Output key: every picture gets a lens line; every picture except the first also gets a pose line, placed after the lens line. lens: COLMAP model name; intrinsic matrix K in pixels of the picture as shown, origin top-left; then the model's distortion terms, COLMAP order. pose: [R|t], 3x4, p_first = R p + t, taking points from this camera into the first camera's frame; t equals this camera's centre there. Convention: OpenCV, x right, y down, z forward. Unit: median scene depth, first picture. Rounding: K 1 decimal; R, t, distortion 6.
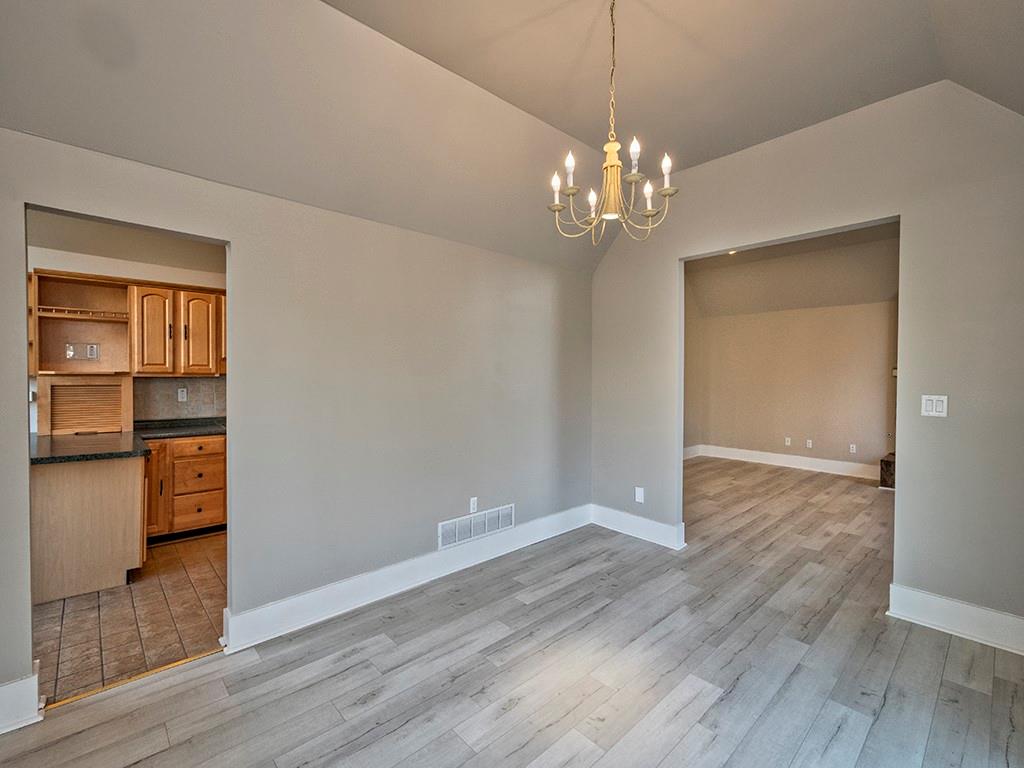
lens RADIAL K [[448.6, 0, 508.6], [0, 448.6, 379.1], [0, 0, 1]] dist [0.008300, -0.002278]
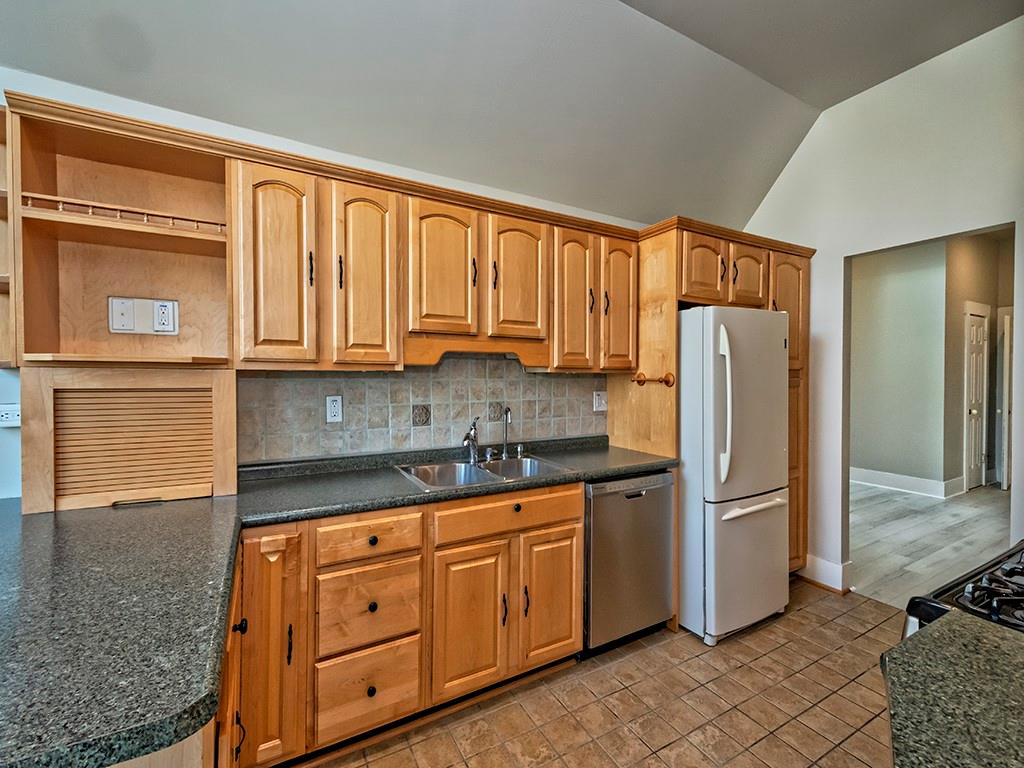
lens RADIAL K [[448.6, 0, 516.7], [0, 448.6, 383.3], [0, 0, 1]] dist [0.008300, -0.002278]
pose [[0.972922, -0.000820, -0.231133, -0.464898], [0.001136, 0.999999, 0.001234, 0.007702], [0.231131, -0.001463, 0.972921, 0.634246]]
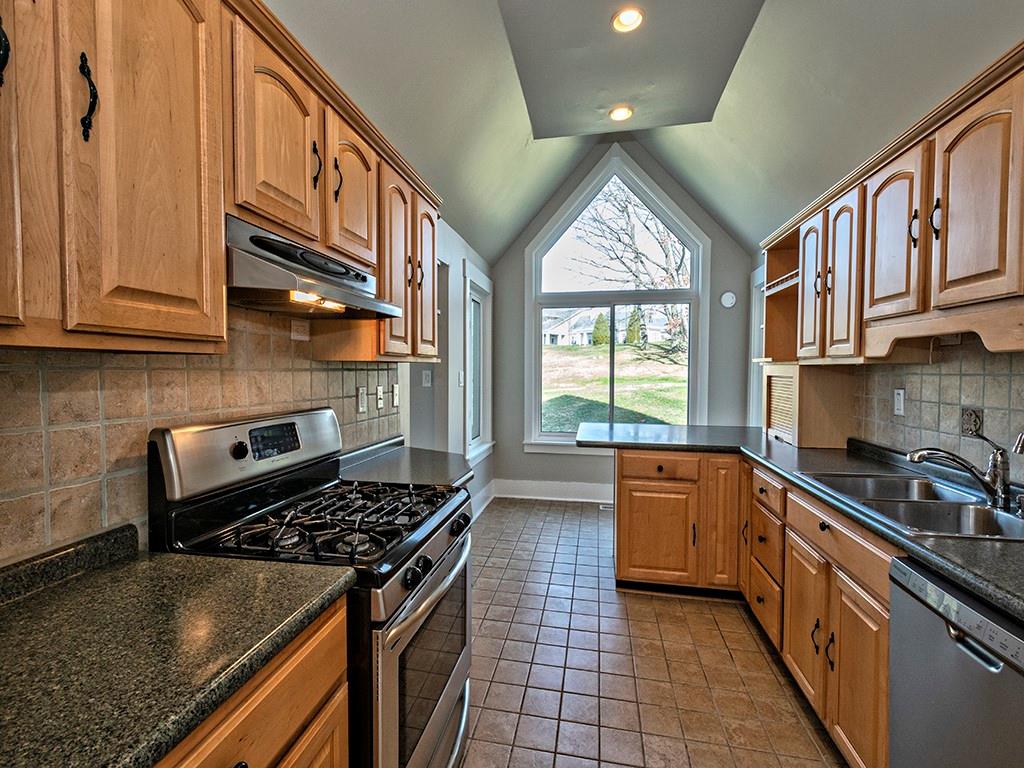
lens RADIAL K [[448.6, 0, 513.5], [0, 448.6, 381.5], [0, 0, 1]] dist [0.008300, -0.002278]
pose [[-0.799201, 0.010420, -0.600974, -0.106716], [-0.018018, 0.998985, 0.041282, 0.000859], [0.600794, 0.043821, -0.798202, 1.268962]]
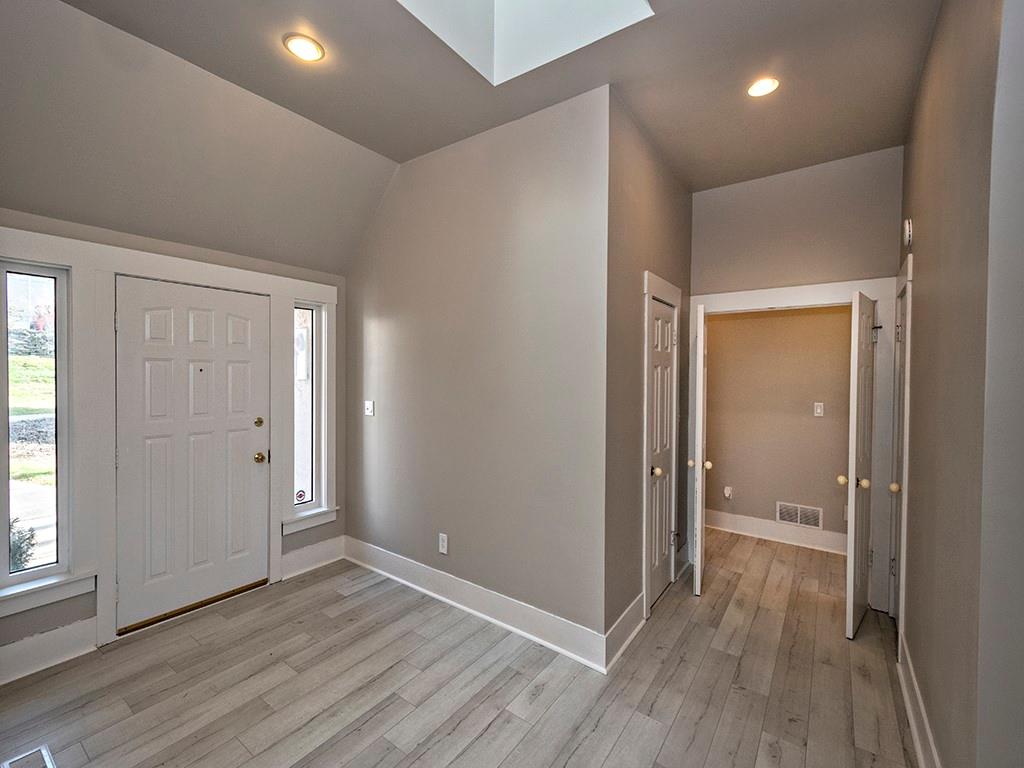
lens RADIAL K [[448.6, 0, 506.6], [0, 448.6, 381.4], [0, 0, 1]] dist [0.008300, -0.002278]
pose [[0.983146, 0.000129, 0.182824, 0.189417], [-0.001664, 0.999965, 0.008243, -0.065452], [-0.182816, -0.008408, 0.983111, 1.602335]]
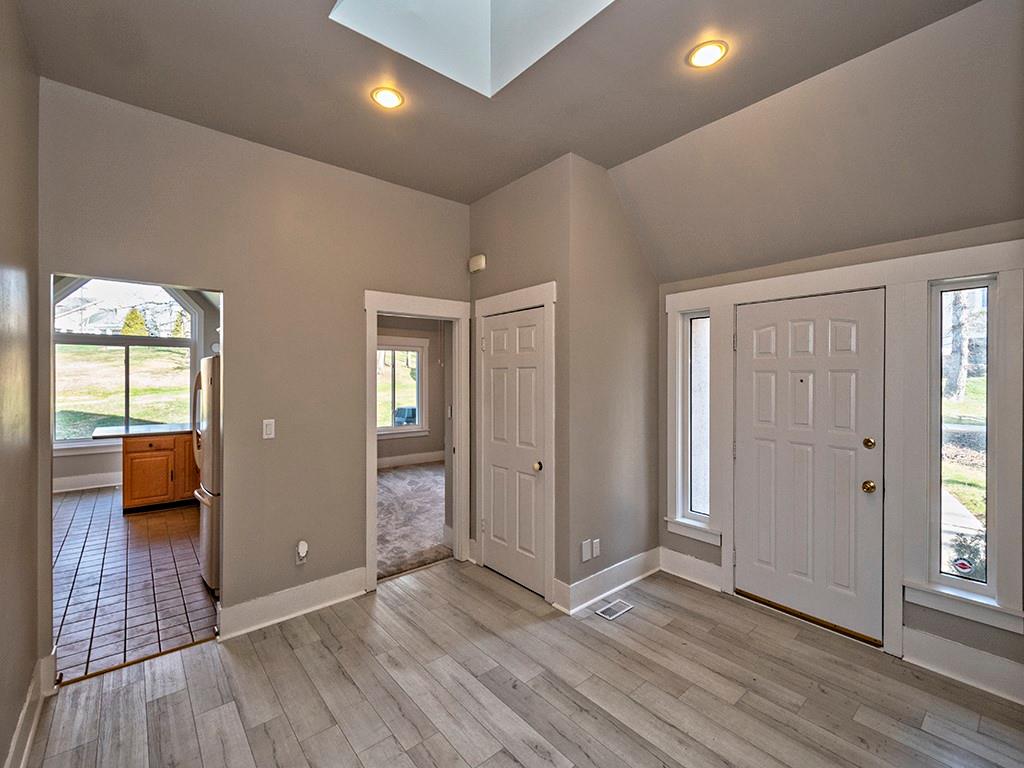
lens RADIAL K [[448.6, 0, 516.2], [0, 448.6, 374.4], [0, 0, 1]] dist [0.008300, -0.002278]
pose [[-0.034699, -0.004415, -0.999388, 0.613215], [-0.022214, 0.999747, -0.003646, -0.074105], [0.999151, 0.022074, -0.034788, 1.994913]]
